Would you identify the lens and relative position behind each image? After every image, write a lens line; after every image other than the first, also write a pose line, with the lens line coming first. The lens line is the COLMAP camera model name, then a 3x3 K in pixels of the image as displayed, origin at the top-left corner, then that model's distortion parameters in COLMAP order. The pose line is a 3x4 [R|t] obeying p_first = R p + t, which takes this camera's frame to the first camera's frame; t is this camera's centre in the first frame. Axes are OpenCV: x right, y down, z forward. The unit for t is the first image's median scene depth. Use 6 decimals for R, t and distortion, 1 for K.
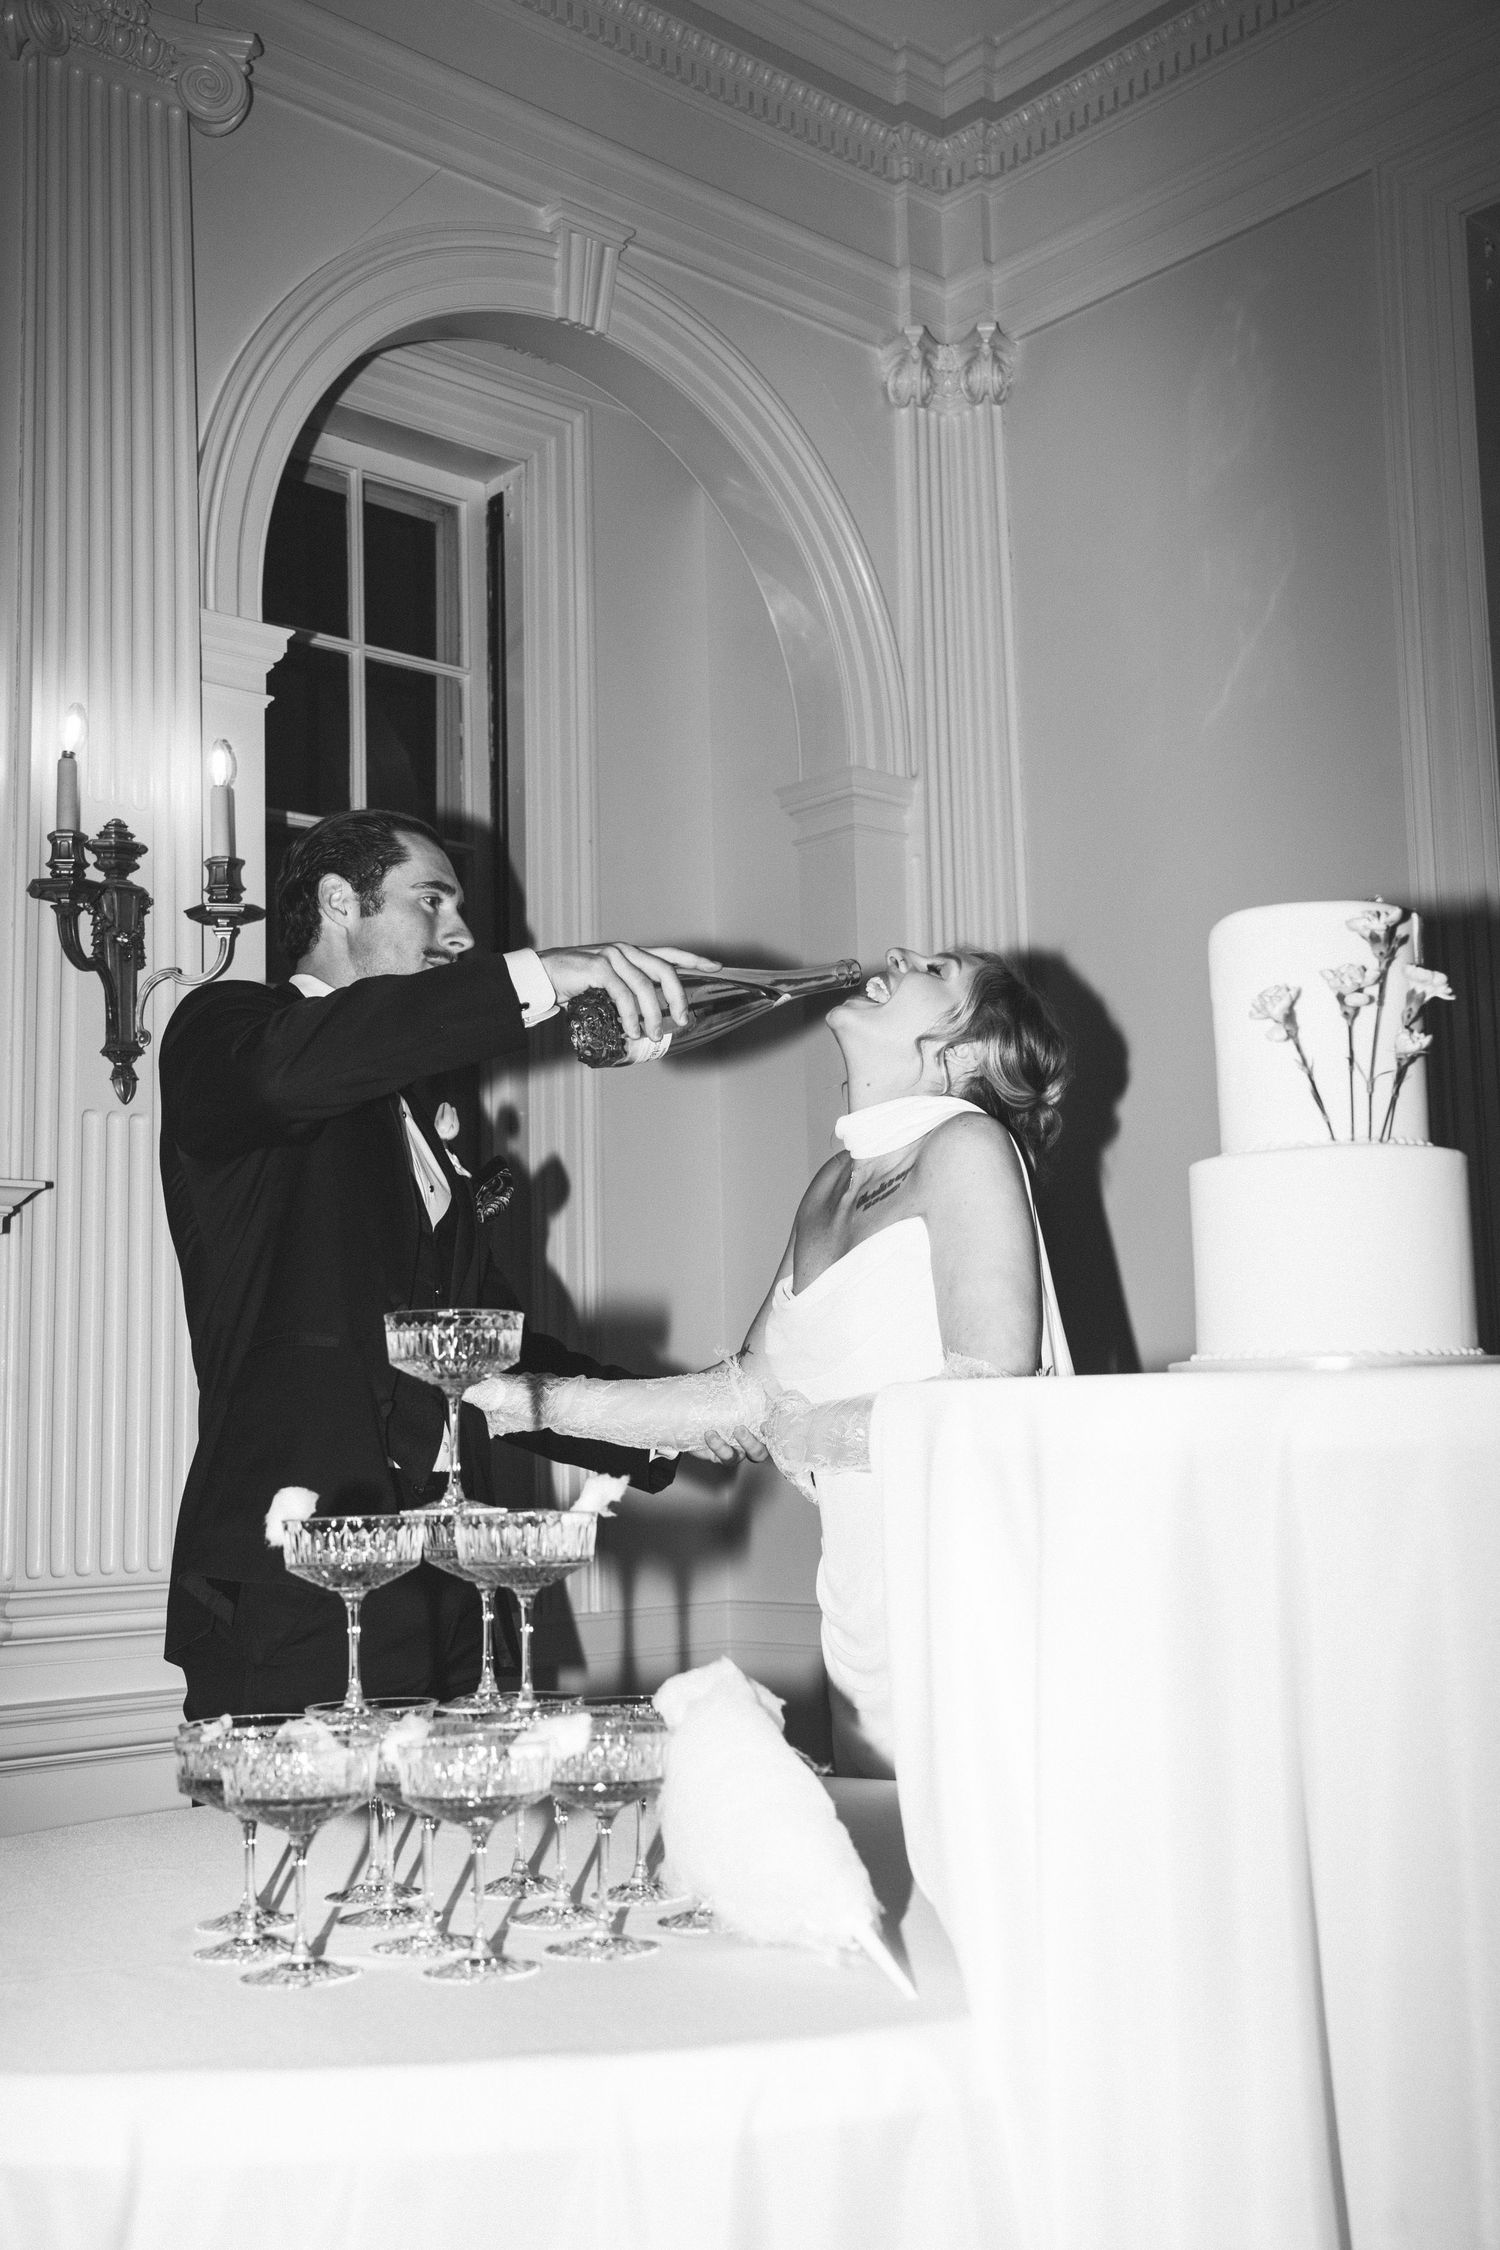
lens RADIAL K [[2444.3, 0, 750.0], [0, 2444.3, 1125.0], [0, 0, 1]] dist [0.000083, -0.000147]
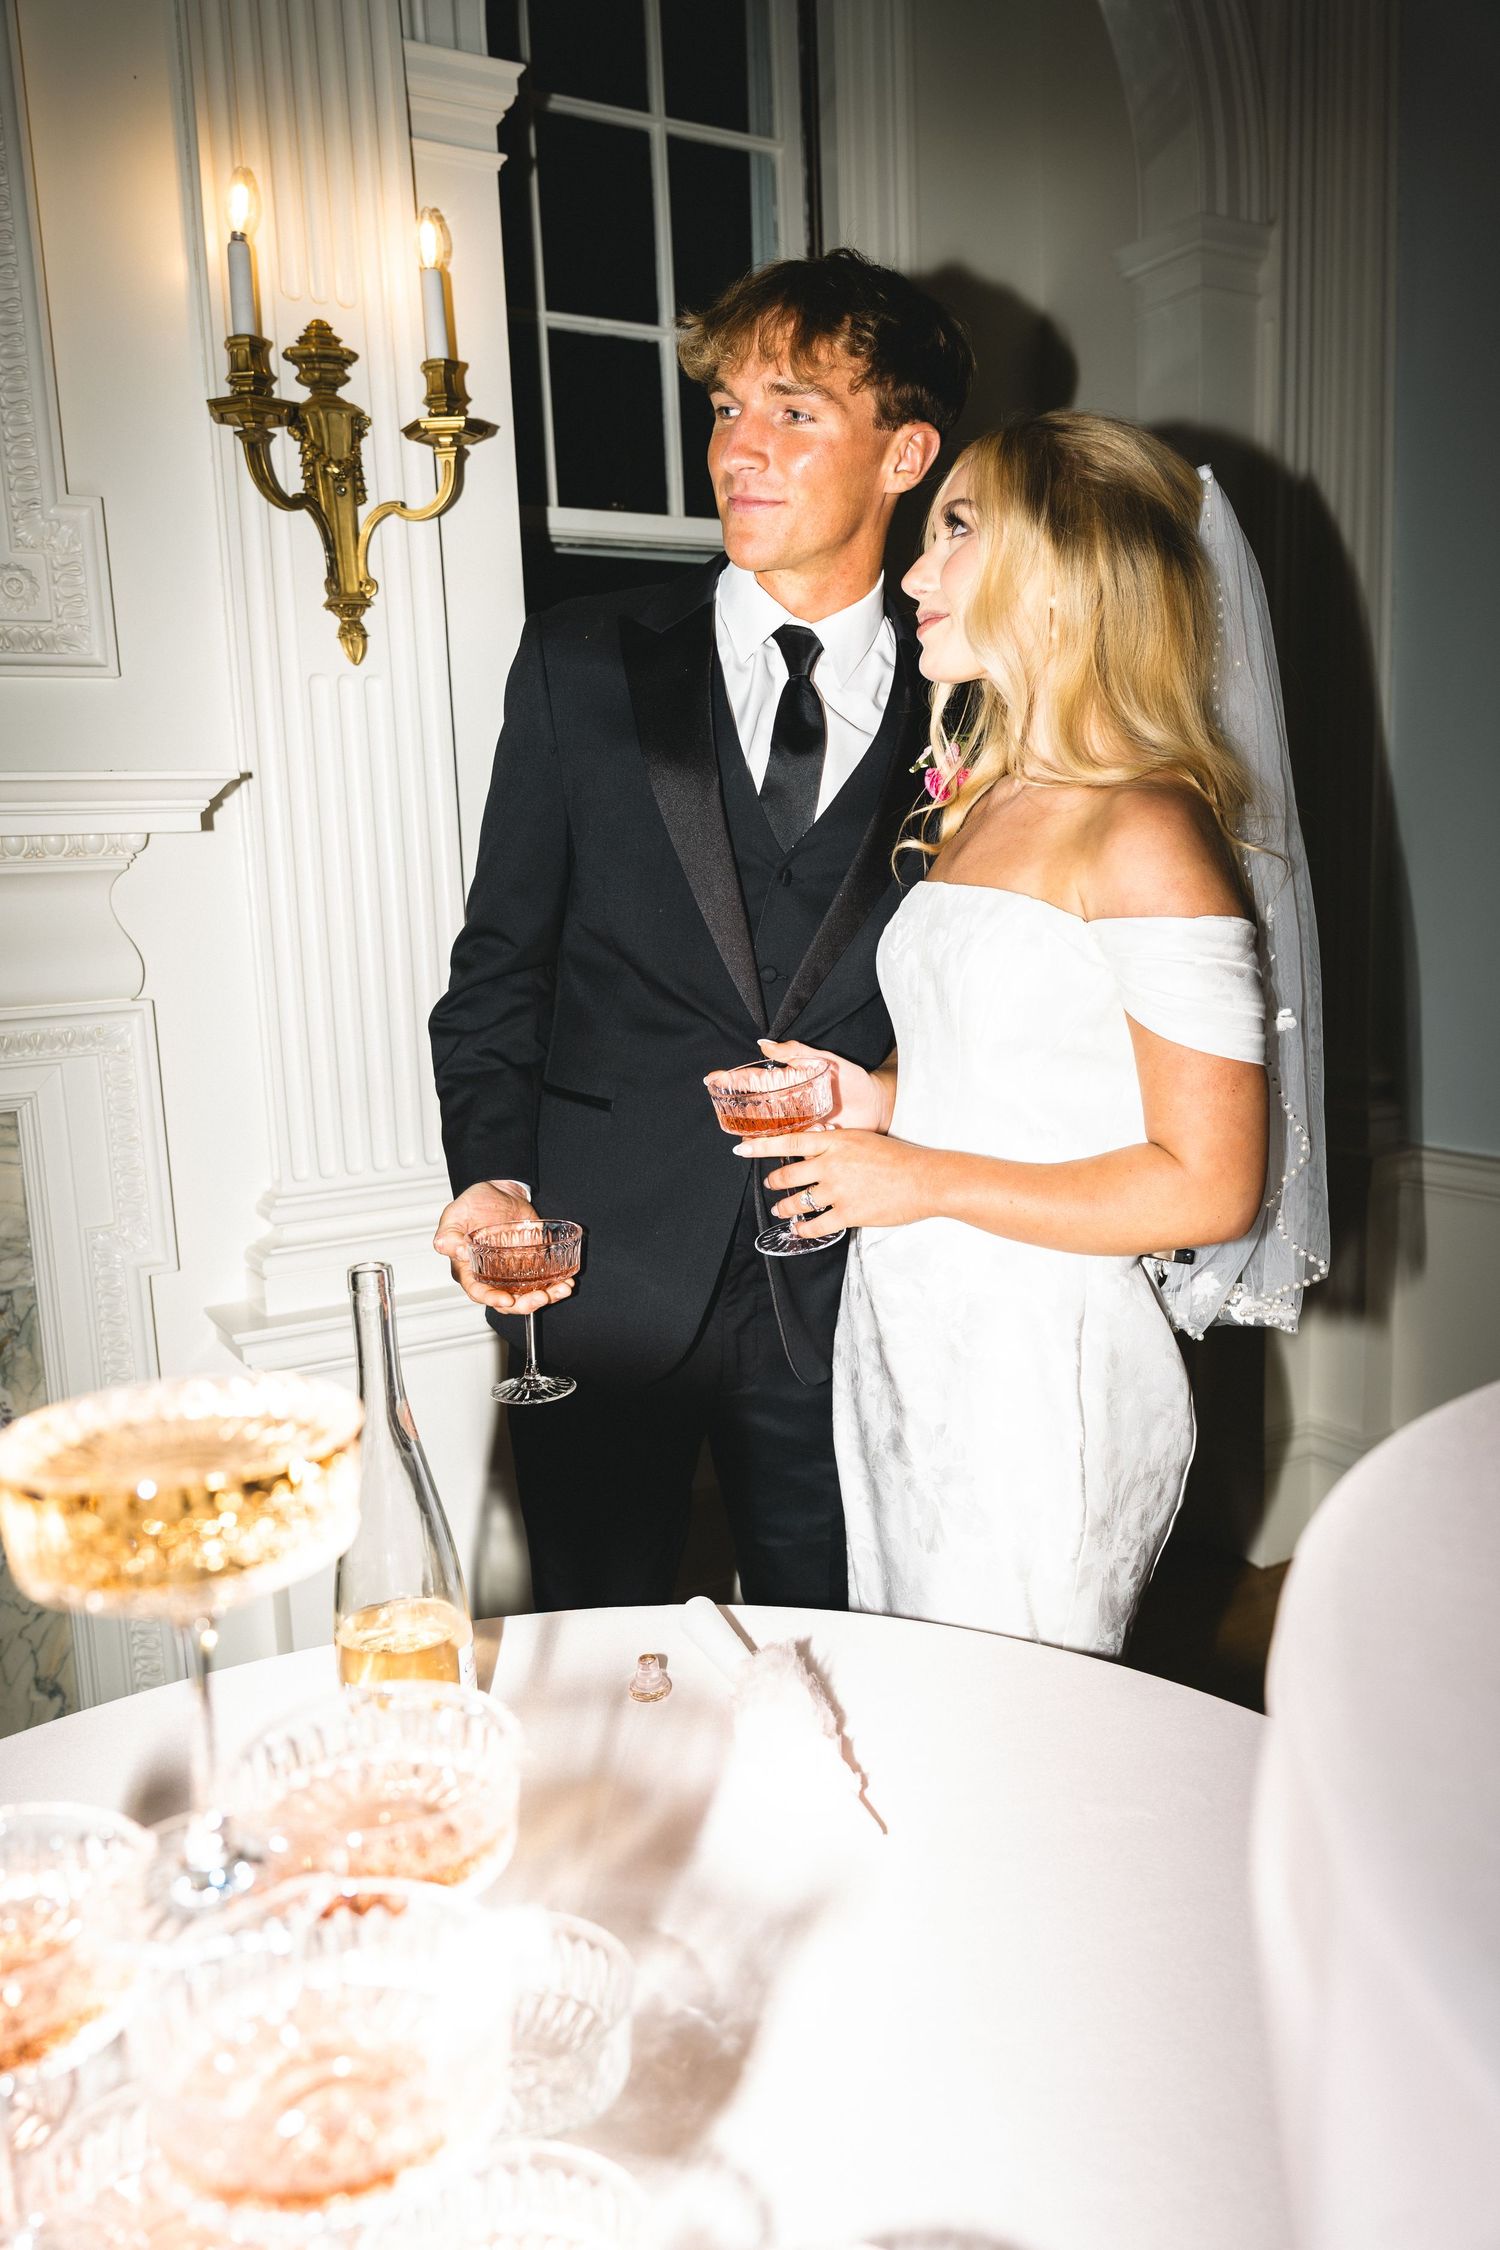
lens RADIAL K [[1741.2, 0, 750.0], [0, 1741.2, 1125.0], [0, 0, 1]] dist [0.000086, 0.006160]
pose [[0.981979, 0.018042, -0.188124, 0.008940], [0.037440, 0.957132, 0.287224, -0.024933], [0.185242, -0.289091, 0.939208, 0.374220]]
